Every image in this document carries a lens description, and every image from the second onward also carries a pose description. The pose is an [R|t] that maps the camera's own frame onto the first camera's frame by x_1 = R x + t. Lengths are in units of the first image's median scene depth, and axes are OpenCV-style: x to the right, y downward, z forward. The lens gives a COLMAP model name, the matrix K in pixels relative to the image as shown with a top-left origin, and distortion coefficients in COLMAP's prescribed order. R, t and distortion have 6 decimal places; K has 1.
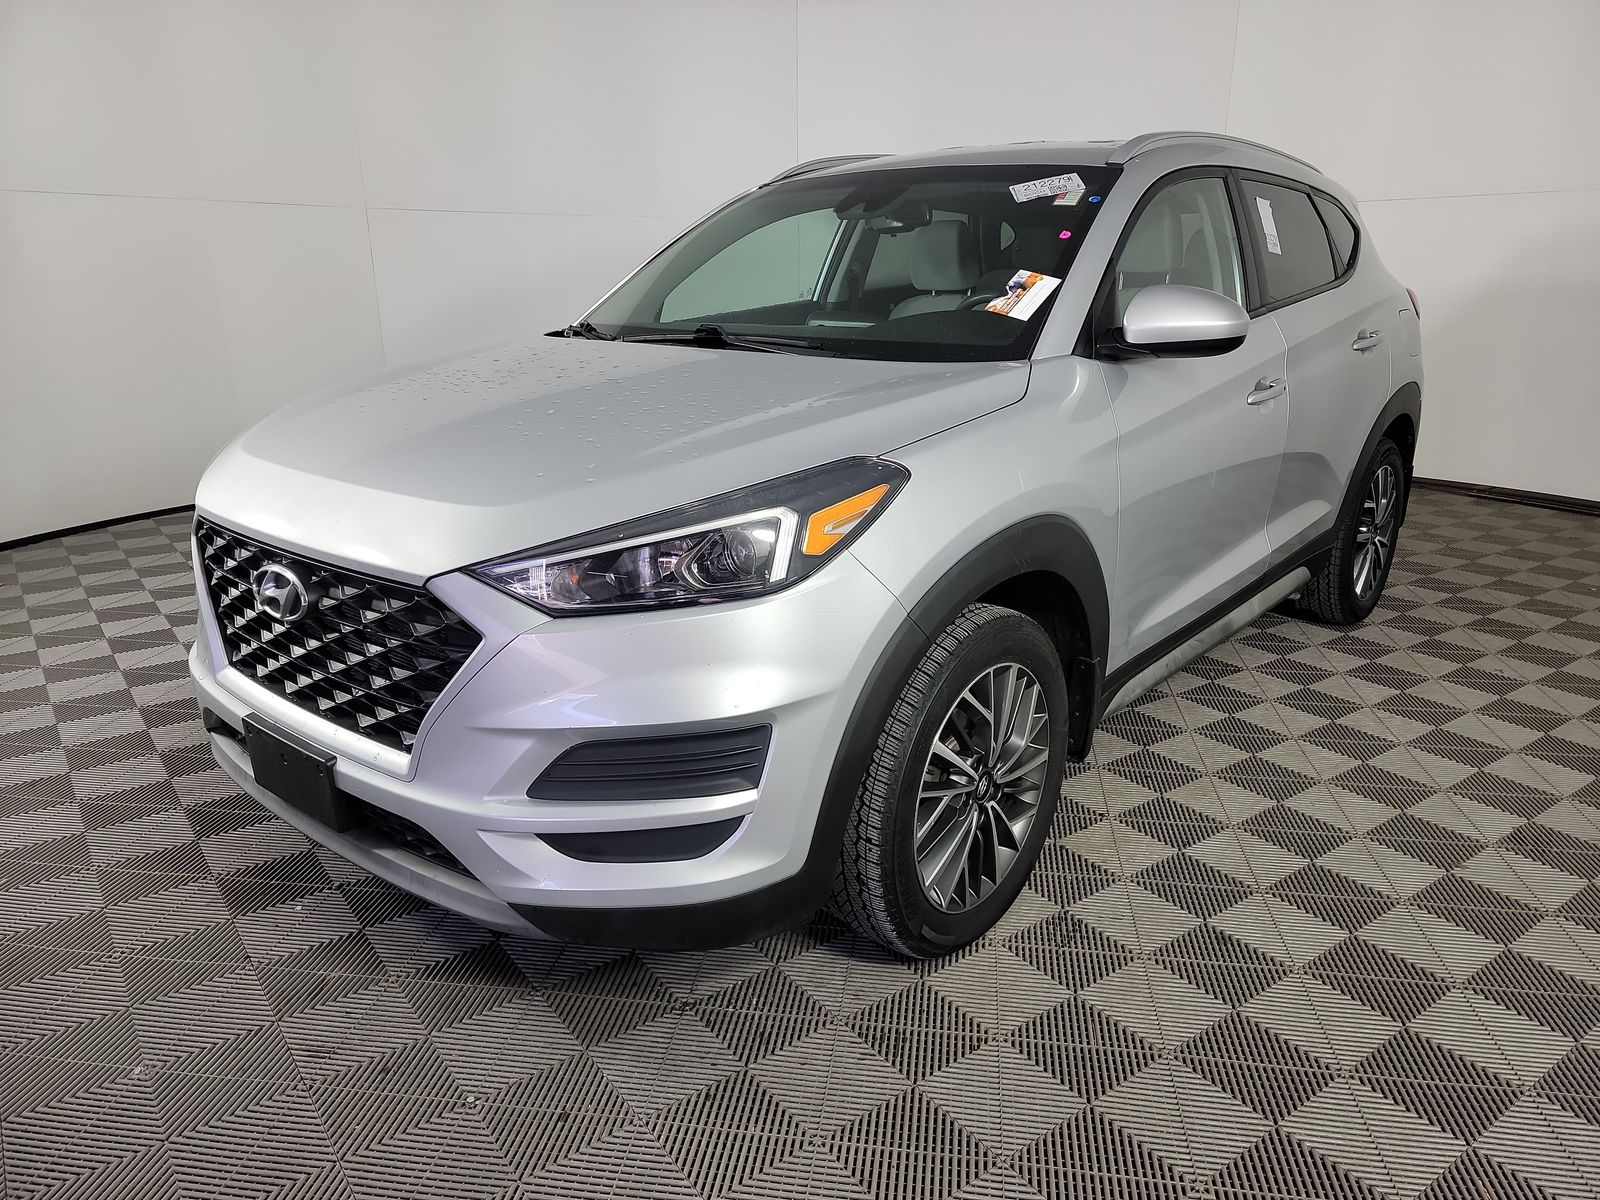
lens RADIAL K [[1103.3, 0, 800.0], [0, 1103.3, 600.0], [0, 0, 1]] dist [0.062040, -0.049009]
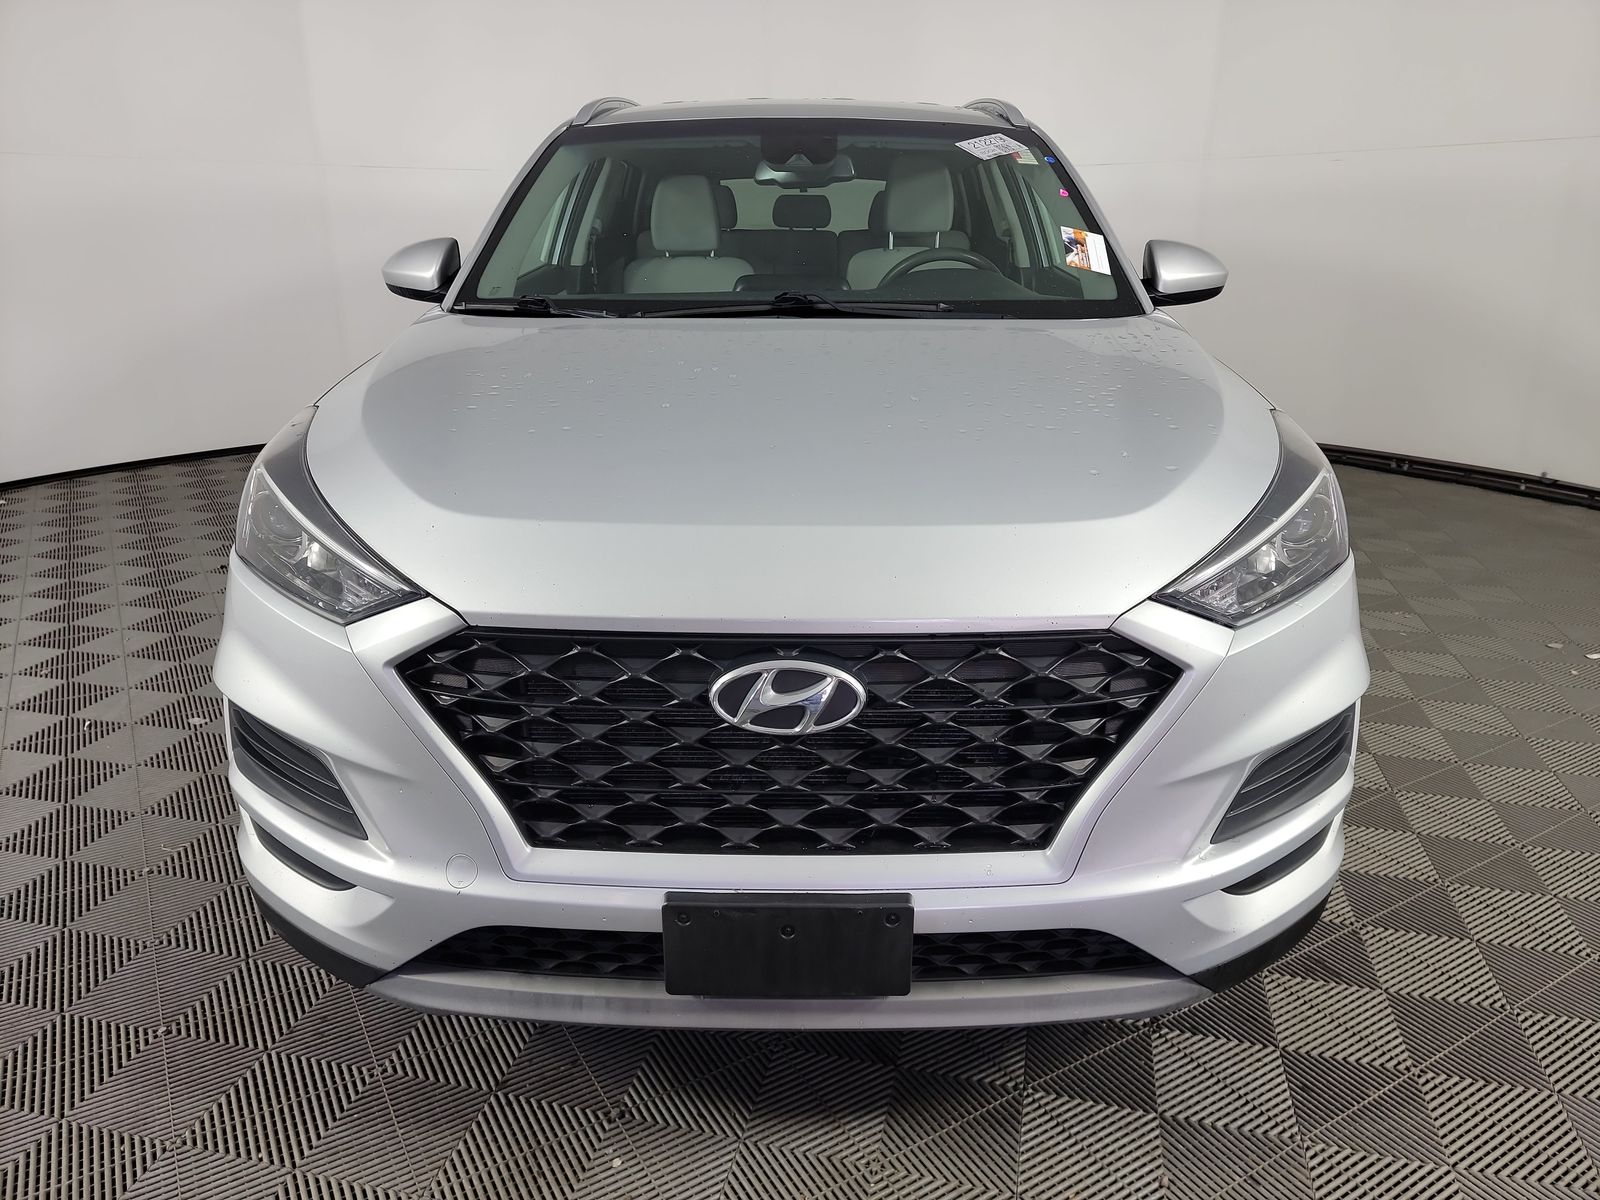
lens RADIAL K [[1103.3, 0, 800.0], [0, 1103.3, 600.0], [0, 0, 1]] dist [0.062040, -0.049009]
pose [[0.755872, -0.198530, 0.623894, -0.827949], [0.178356, 0.979316, 0.095543, -0.123147], [-0.629957, 0.039057, 0.775647, 0.436587]]
